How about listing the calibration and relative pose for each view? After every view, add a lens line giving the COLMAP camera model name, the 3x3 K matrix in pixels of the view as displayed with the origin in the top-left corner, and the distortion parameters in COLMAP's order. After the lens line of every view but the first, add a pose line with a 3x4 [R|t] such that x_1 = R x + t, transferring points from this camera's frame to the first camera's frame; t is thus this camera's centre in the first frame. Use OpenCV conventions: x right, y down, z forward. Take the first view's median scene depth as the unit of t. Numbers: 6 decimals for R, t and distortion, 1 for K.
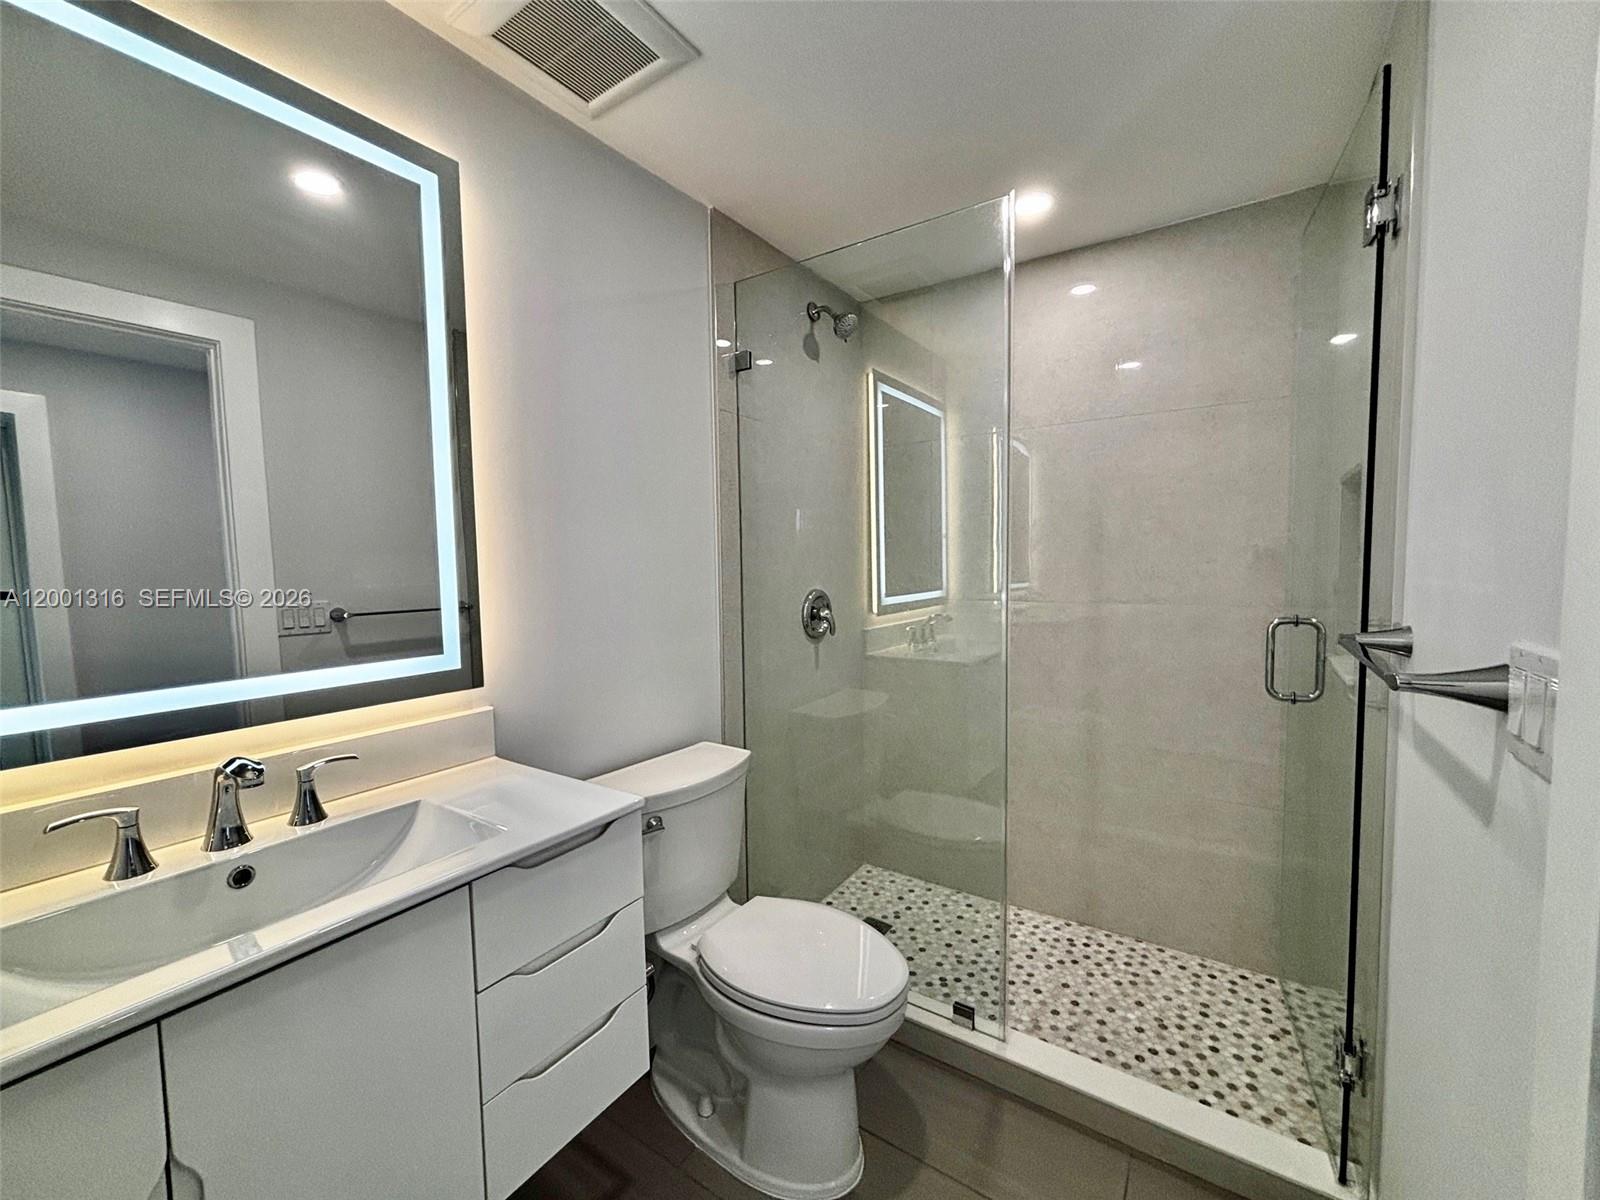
lens RADIAL K [[651.2, 0, 810.3], [0, 651.2, 600.2], [0, 0, 1]] dist [0.008557, 0.000033]
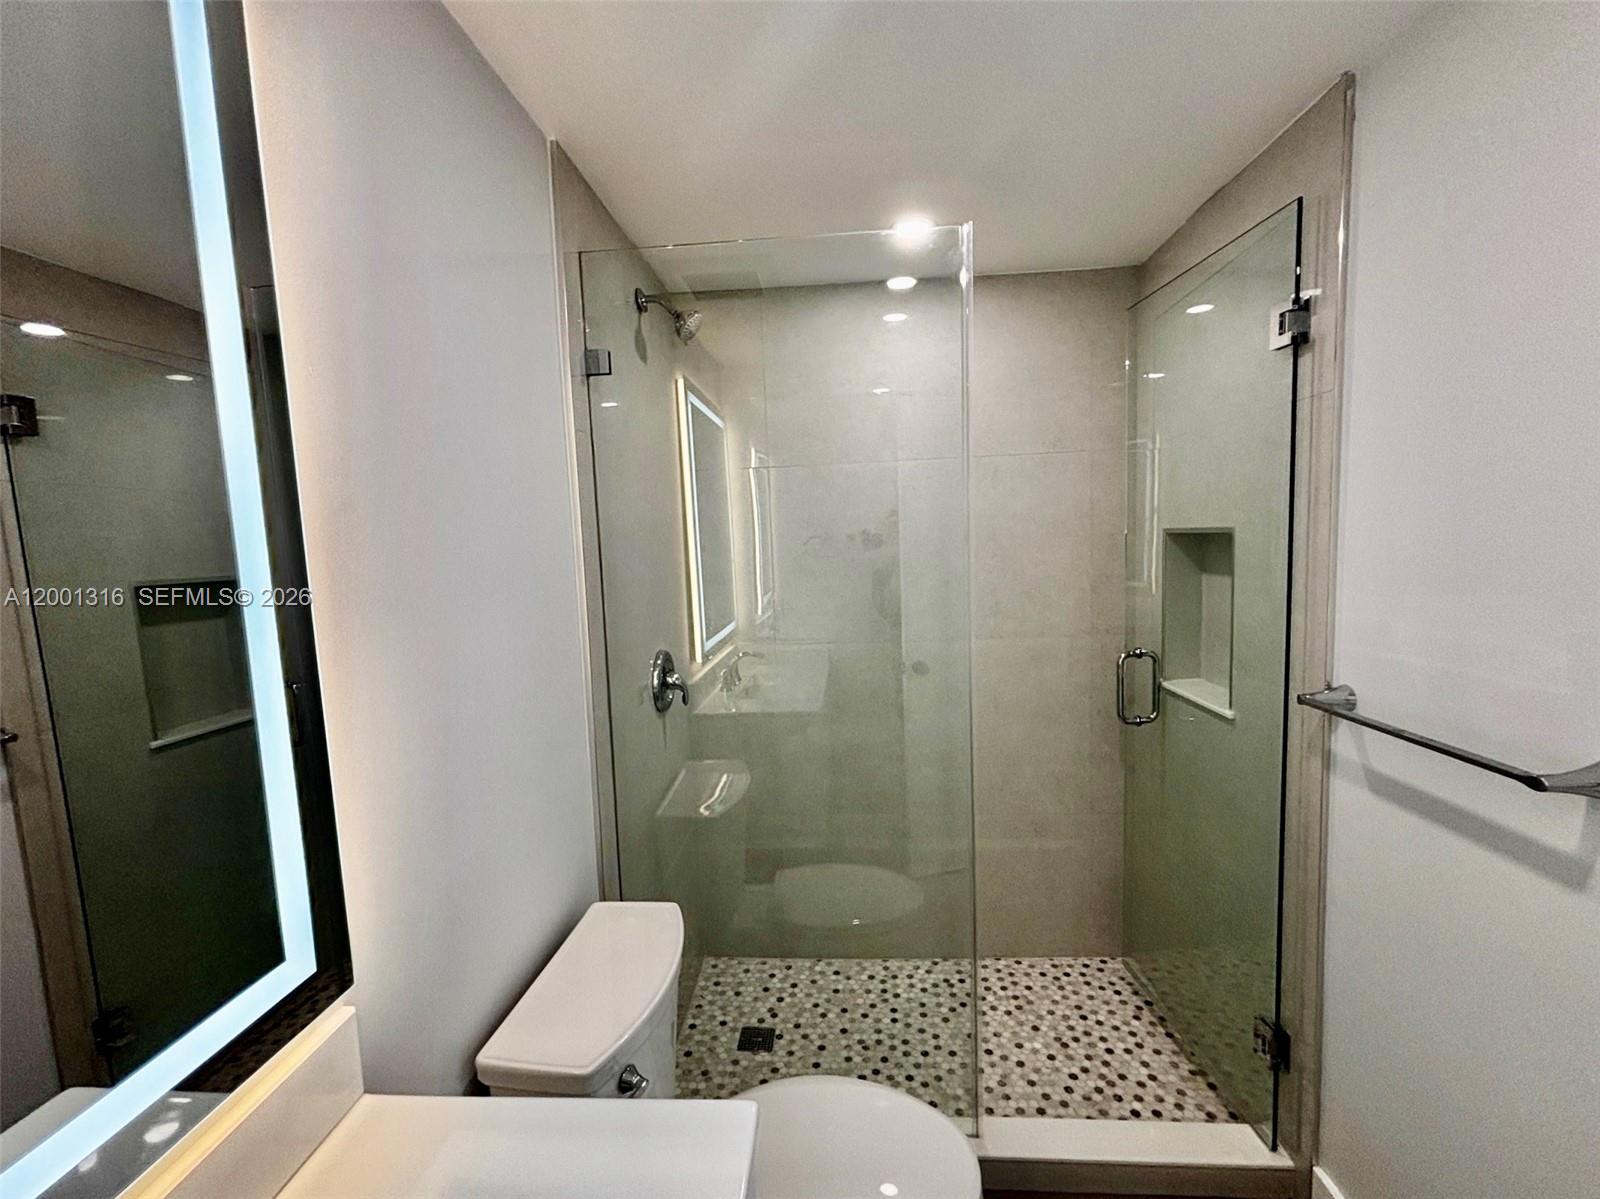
lens RADIAL K [[670.4, 0, 800.0], [0, 670.4, 599.5], [0, 0, 1]] dist [-0.014150, 0.000182]
pose [[0.871435, -0.061889, 0.486592, -0.262974], [0.056371, 0.998072, 0.025988, -0.101020], [-0.487262, 0.004783, 0.873243, 0.225678]]
